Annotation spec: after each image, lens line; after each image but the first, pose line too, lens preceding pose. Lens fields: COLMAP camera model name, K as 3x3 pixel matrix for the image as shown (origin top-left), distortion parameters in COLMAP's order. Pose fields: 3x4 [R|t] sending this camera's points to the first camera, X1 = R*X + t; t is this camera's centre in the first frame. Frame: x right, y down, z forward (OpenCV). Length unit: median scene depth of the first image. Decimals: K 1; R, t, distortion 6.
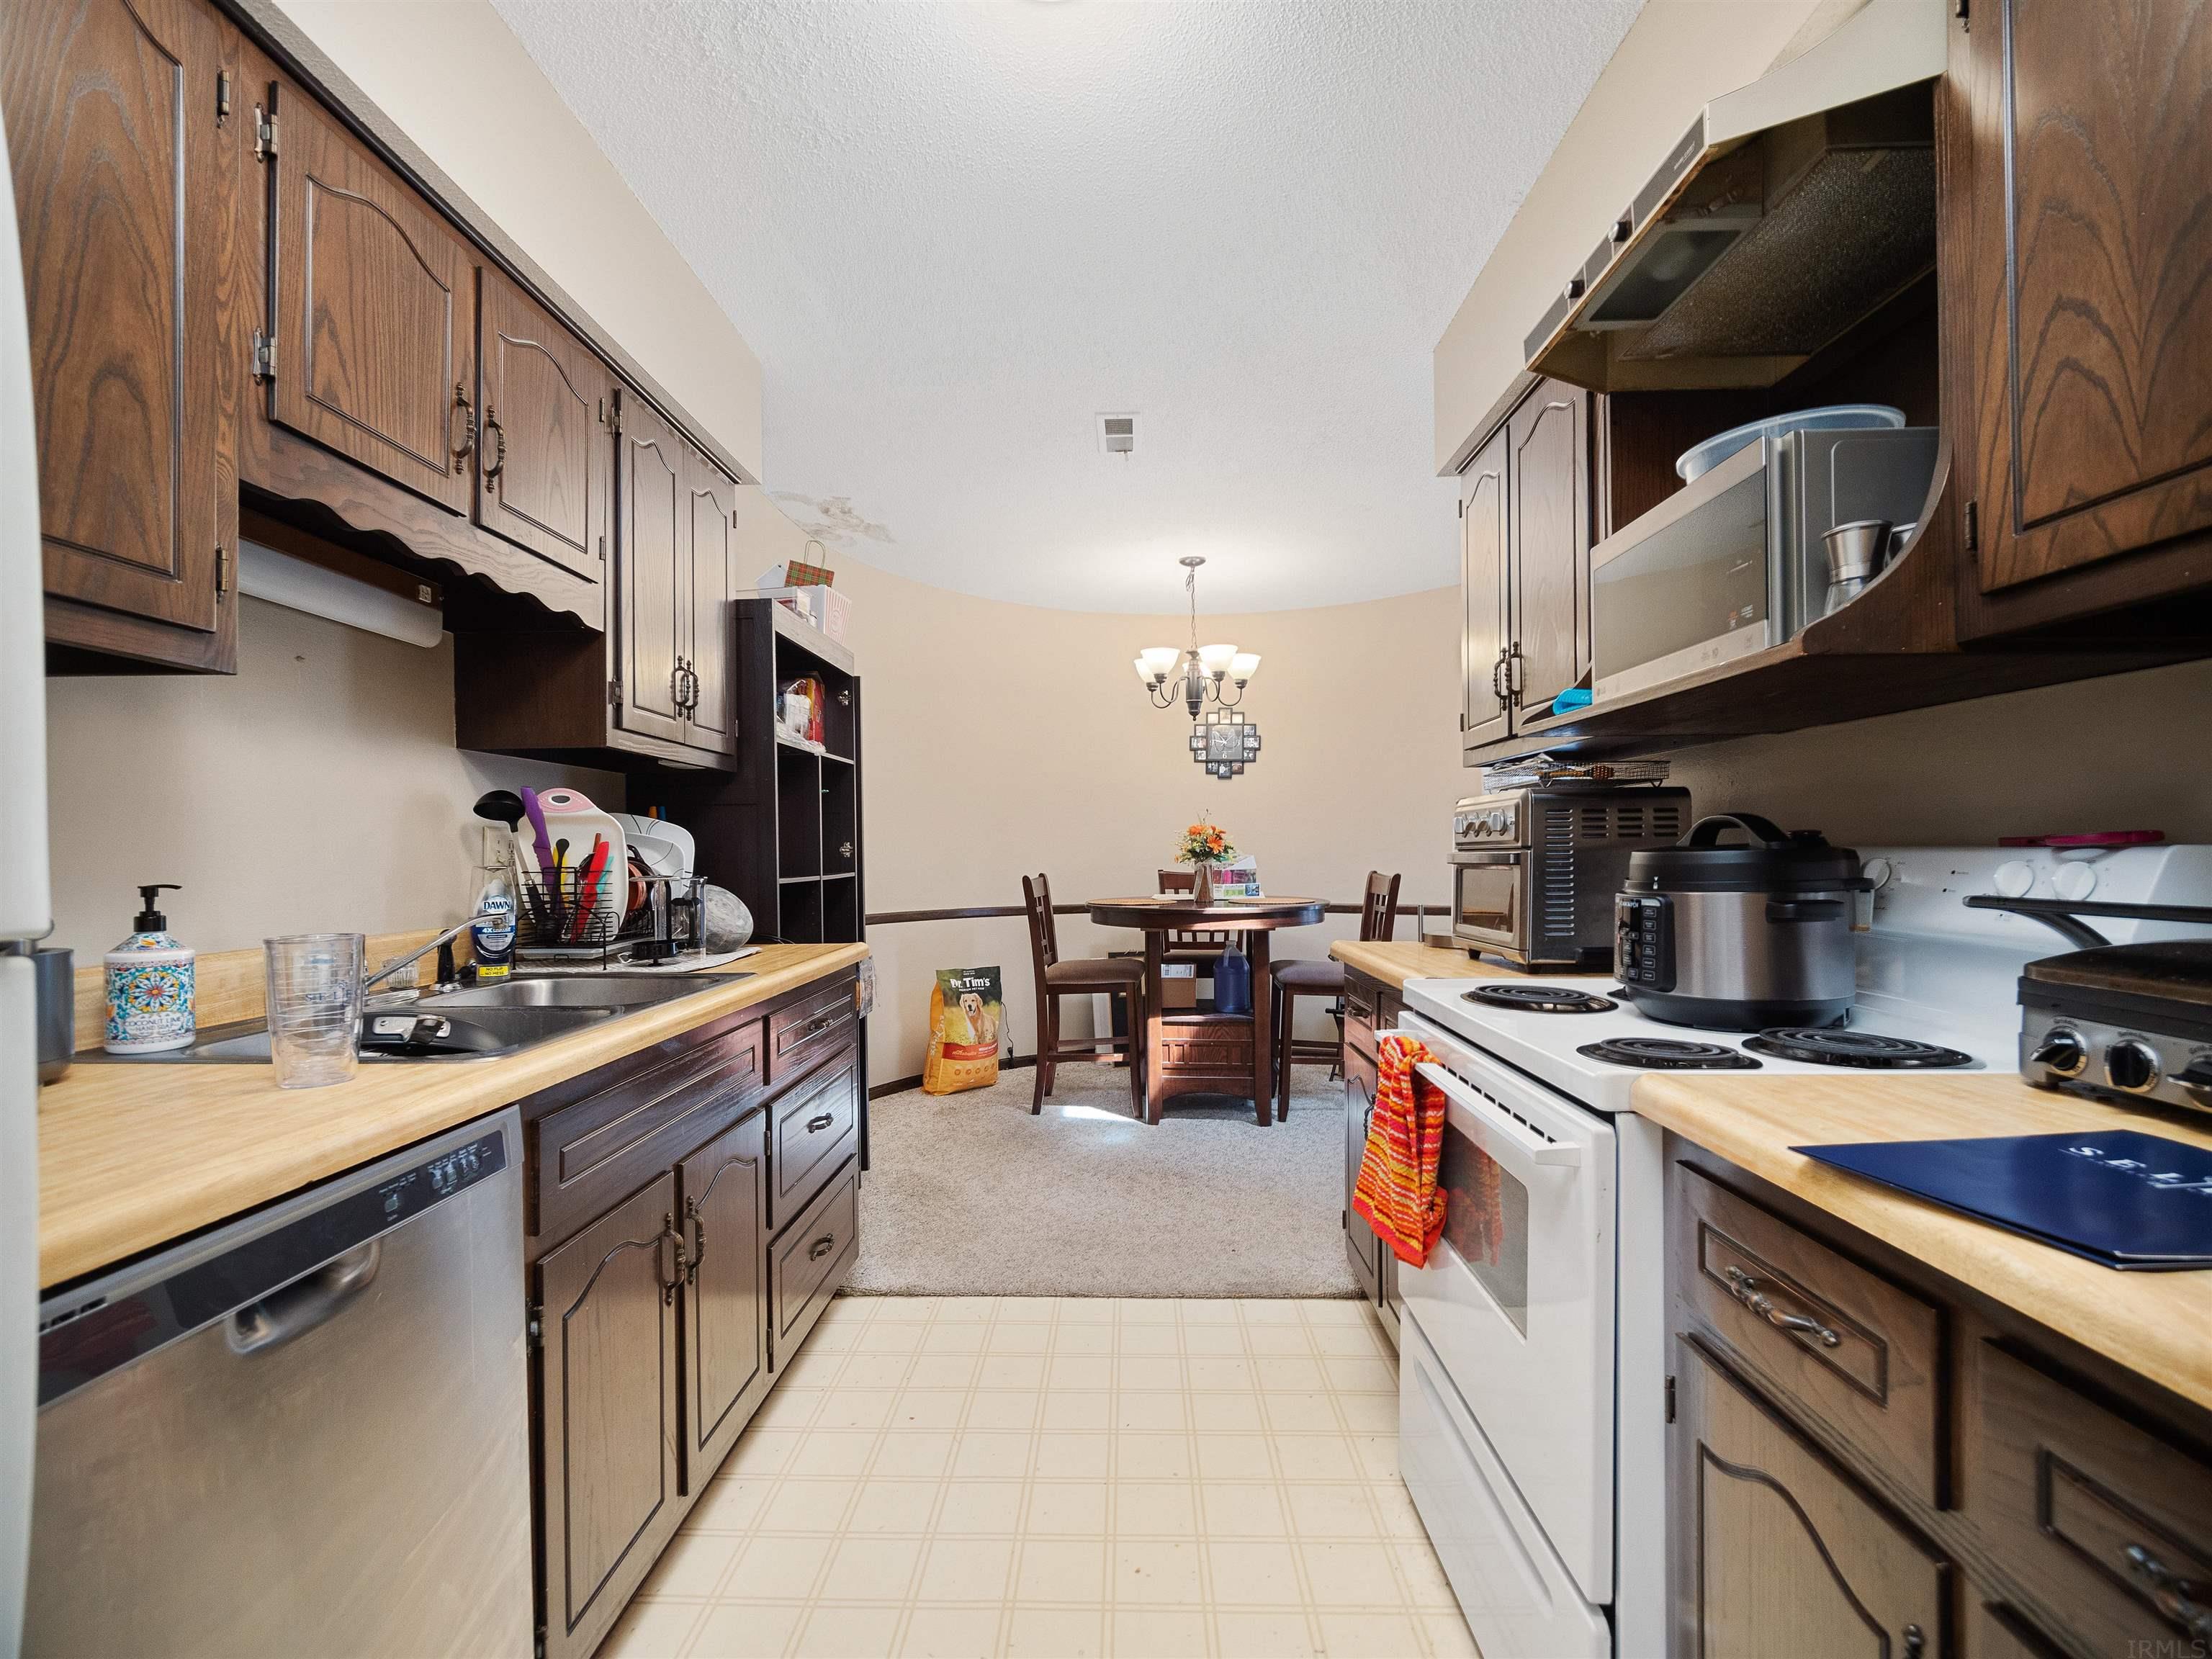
lens RADIAL K [[1033.5, 0, 1106.0], [0, 1033.5, 829.5], [0, 0, 1]] dist [-0.014462, -0.000021]
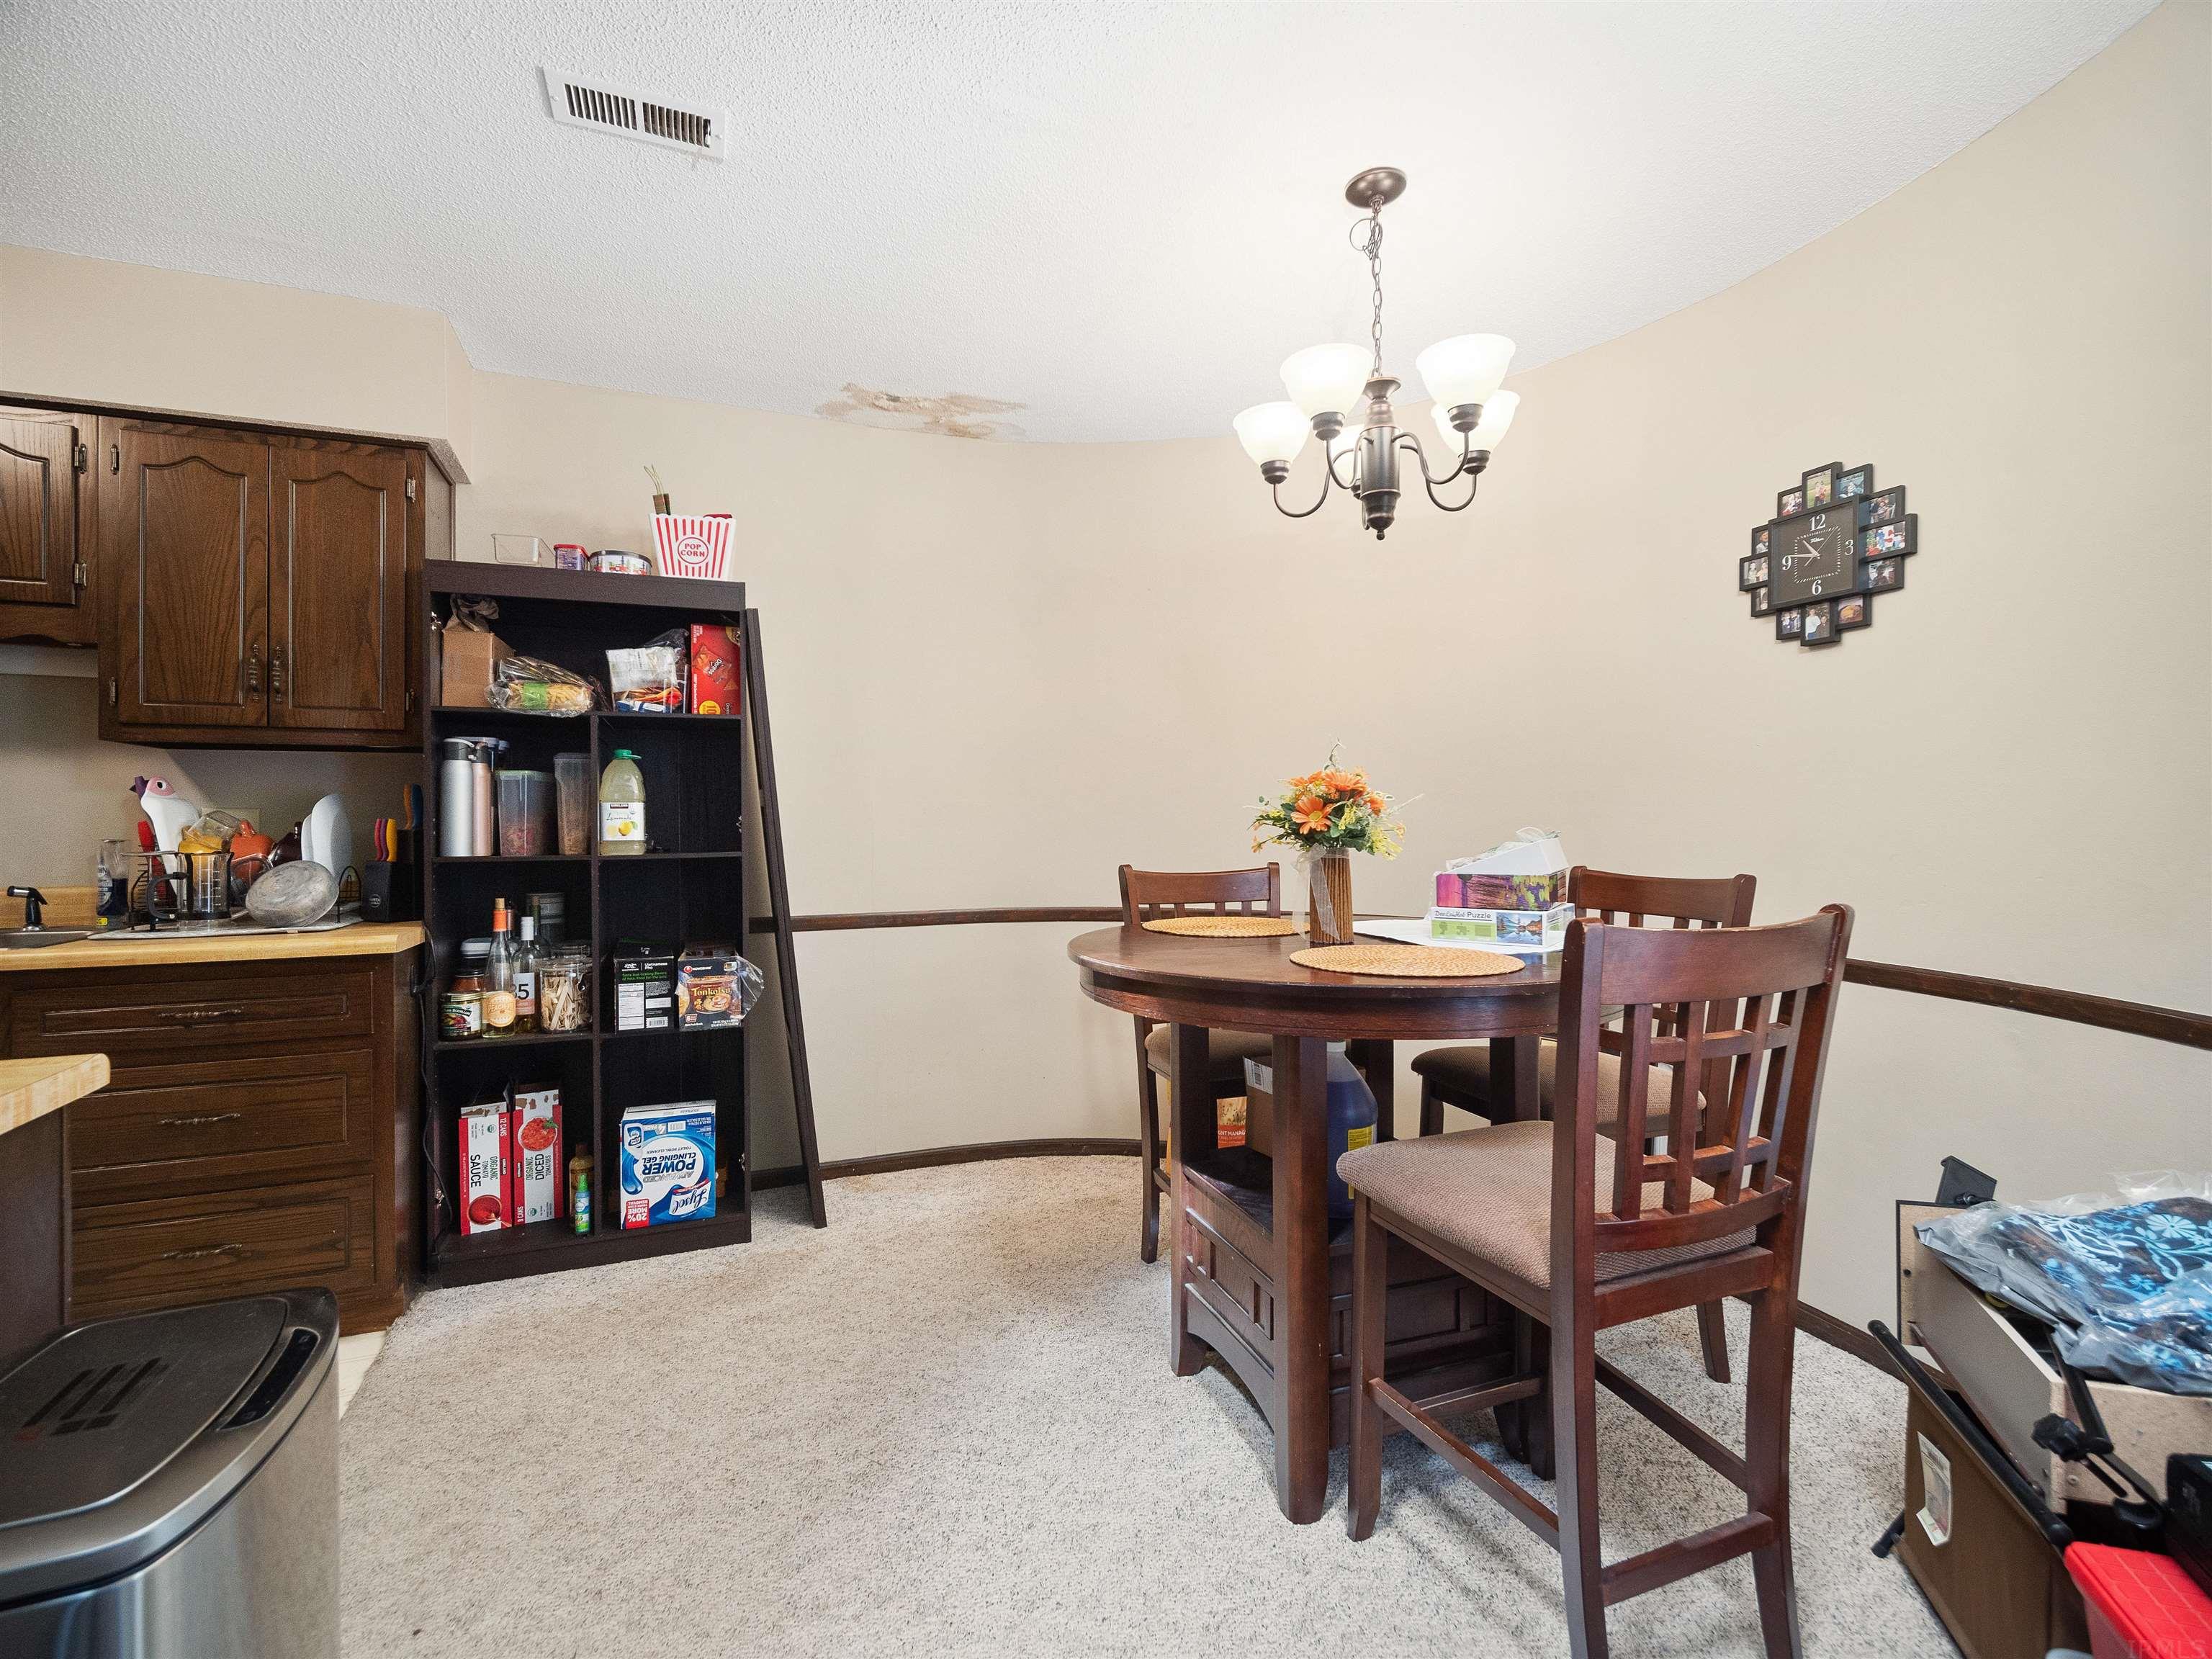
lens RADIAL K [[1033.5, 0, 1106.0], [0, 1033.5, 829.5], [0, 0, 1]] dist [-0.014462, -0.000021]
pose [[0.389654, 0.000730, -0.920961, 0.378447], [0.021401, 0.999722, 0.009847, 0.013653], [0.920713, -0.023546, 0.389530, 0.581449]]
